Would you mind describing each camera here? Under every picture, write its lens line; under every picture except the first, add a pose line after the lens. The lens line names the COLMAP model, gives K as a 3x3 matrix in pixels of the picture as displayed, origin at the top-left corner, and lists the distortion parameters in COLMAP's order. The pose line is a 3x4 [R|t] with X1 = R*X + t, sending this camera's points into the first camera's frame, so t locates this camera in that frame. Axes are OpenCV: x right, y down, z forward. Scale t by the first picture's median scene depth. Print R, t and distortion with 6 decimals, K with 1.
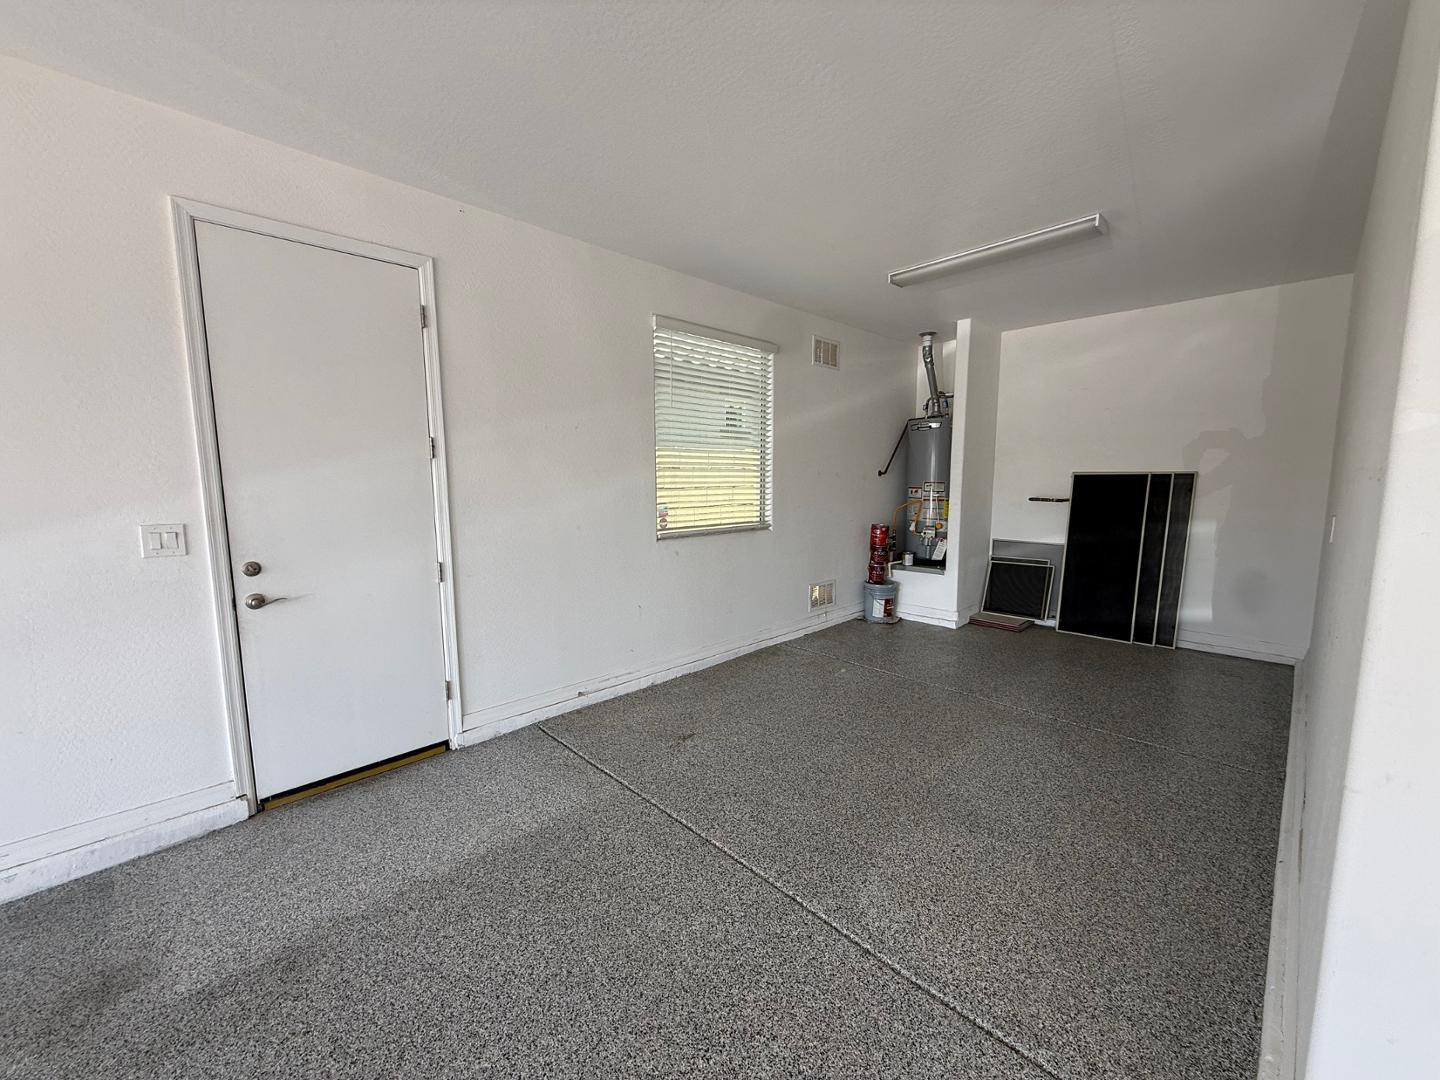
lens RADIAL K [[572.6, 0, 727.4], [0, 572.6, 541.3], [0, 0, 1]] dist [0.000773, 0.000594]
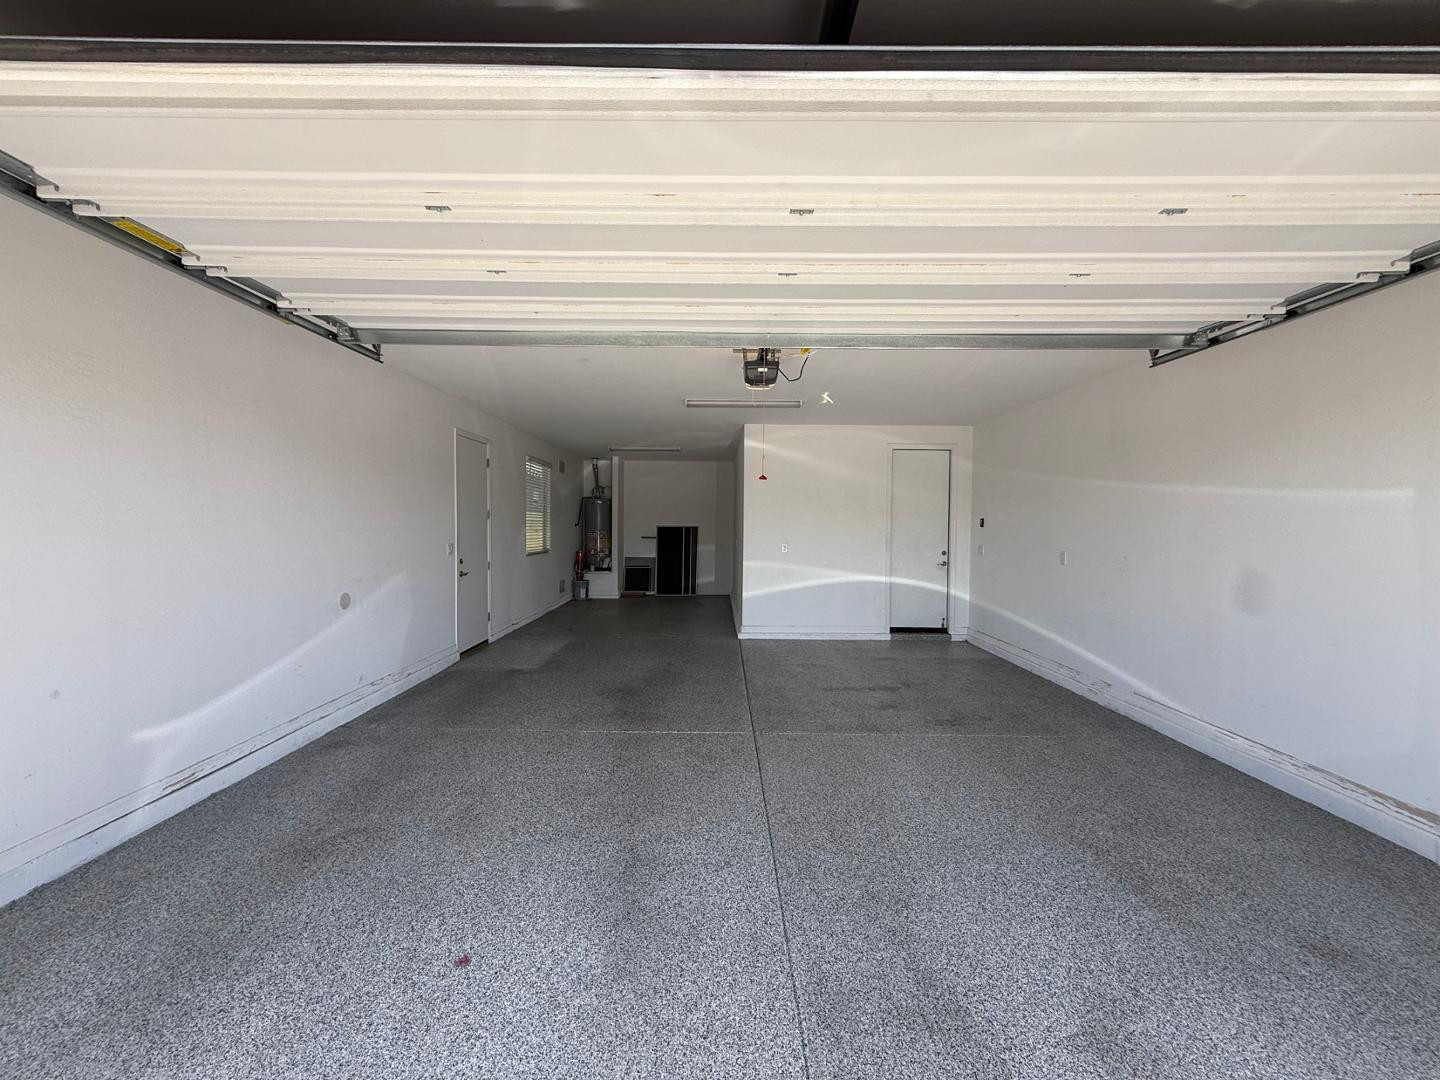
lens RADIAL K [[572.6, 0, 717.9], [0, 572.6, 536.4], [0, 0, 1]] dist [0.000773, 0.000594]
pose [[0.695589, -0.004269, 0.718427, -0.862737], [0.070525, 0.995558, -0.062367, 0.082019], [-0.714970, 0.094049, 0.692801, -0.752708]]
